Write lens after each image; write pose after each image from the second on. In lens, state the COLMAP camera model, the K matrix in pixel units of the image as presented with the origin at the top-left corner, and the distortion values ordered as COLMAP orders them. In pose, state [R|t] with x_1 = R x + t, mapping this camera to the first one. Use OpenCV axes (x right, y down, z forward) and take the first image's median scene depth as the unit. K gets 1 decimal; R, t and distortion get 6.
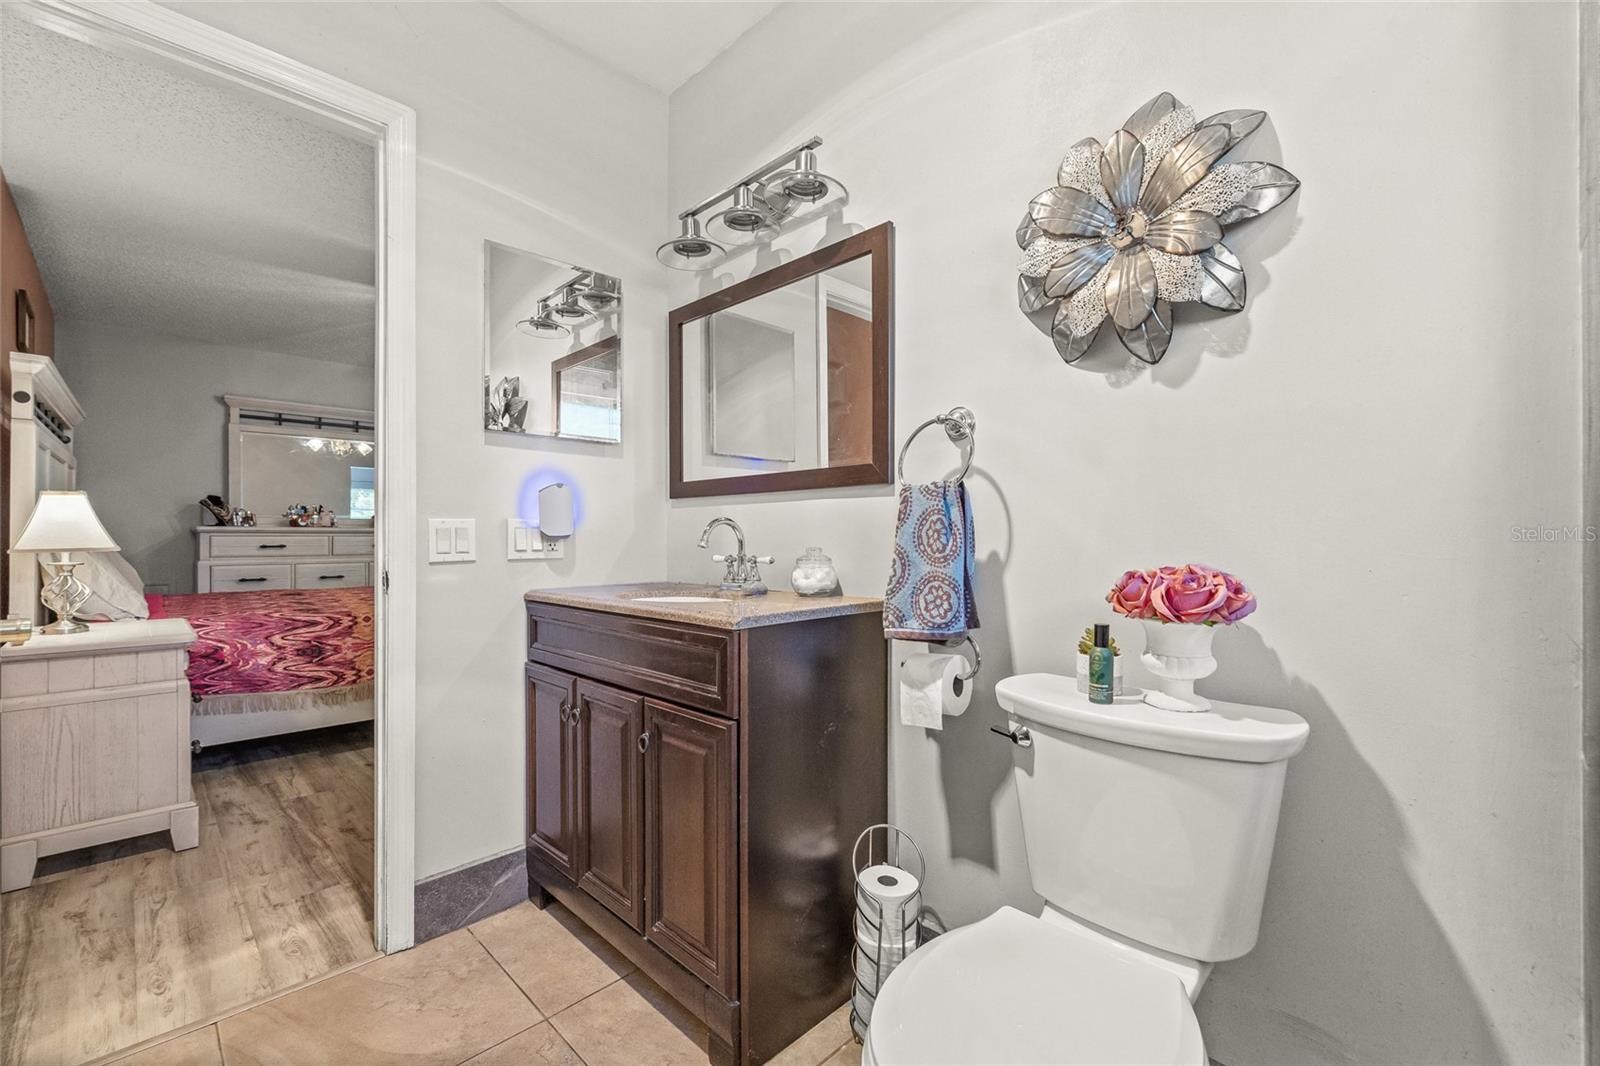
lens RADIAL K [[668.9, 0, 798.0], [0, 668.9, 540.7], [0, 0, 1]] dist [-0.000834, -0.000084]
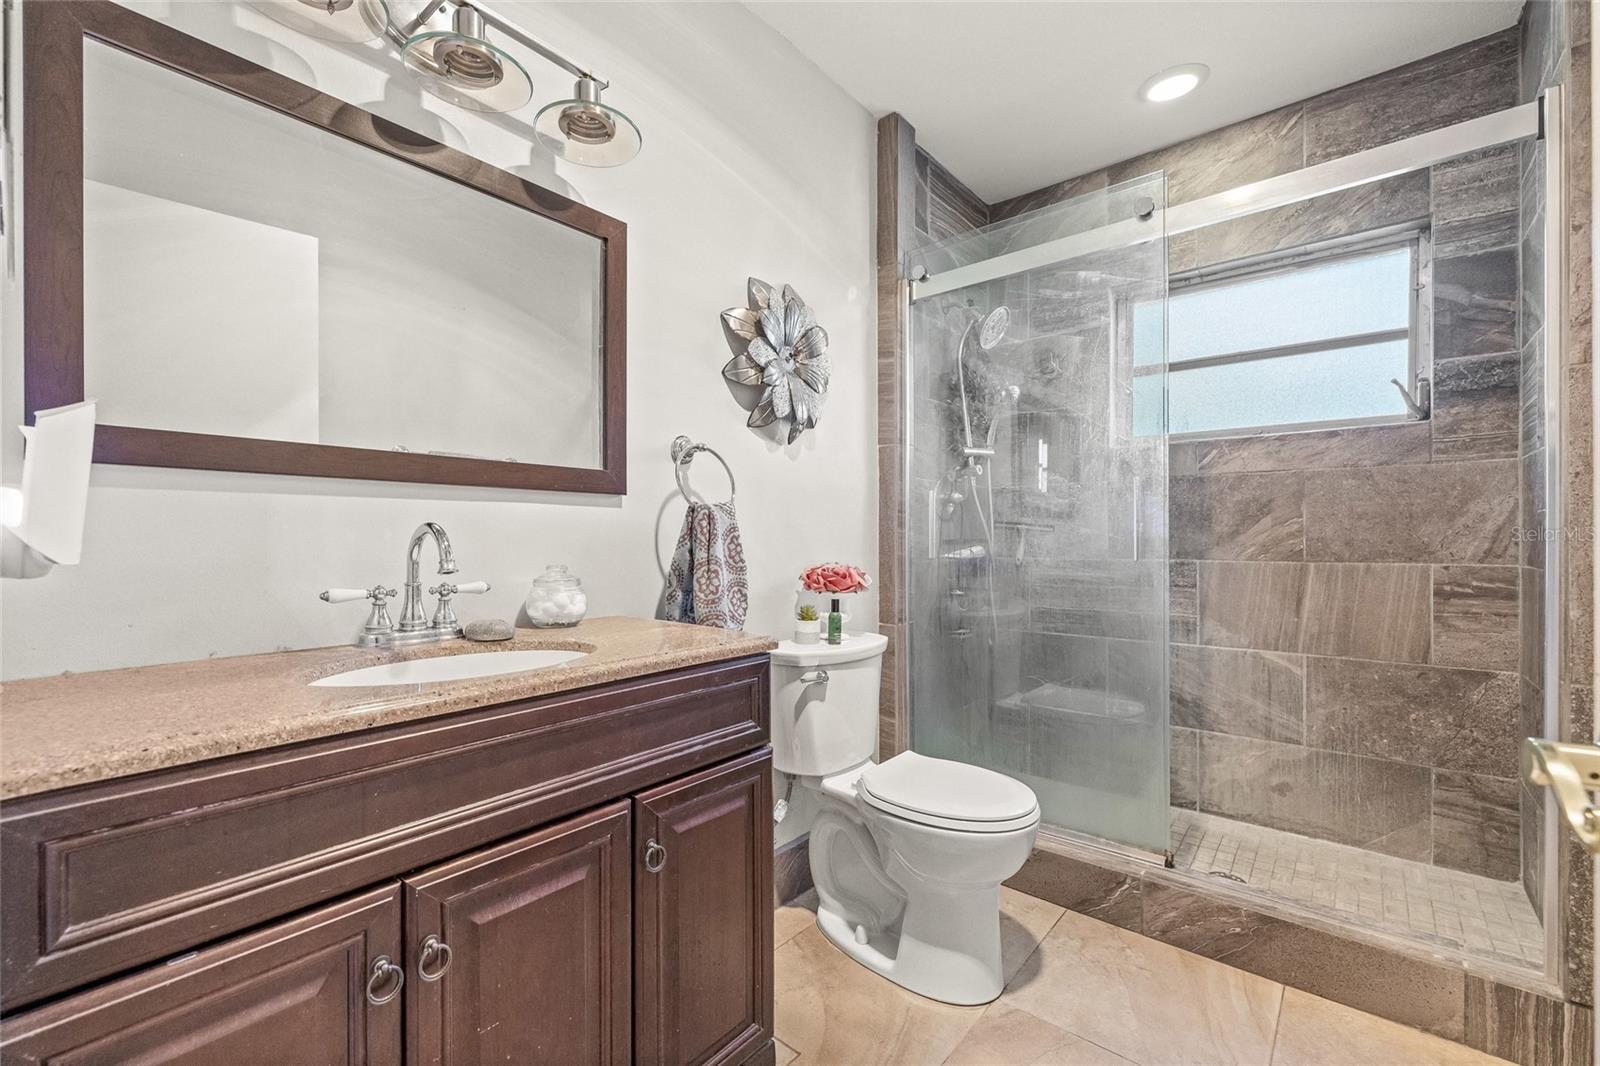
lens RADIAL K [[668.9, 0, 798.0], [0, 668.9, 540.7], [0, 0, 1]] dist [-0.000834, -0.000084]
pose [[-0.082890, -0.001404, 0.996558, -0.961842], [0.004727, 0.999987, 0.001802, -0.023020], [-0.996547, 0.004860, -0.082882, 0.948200]]
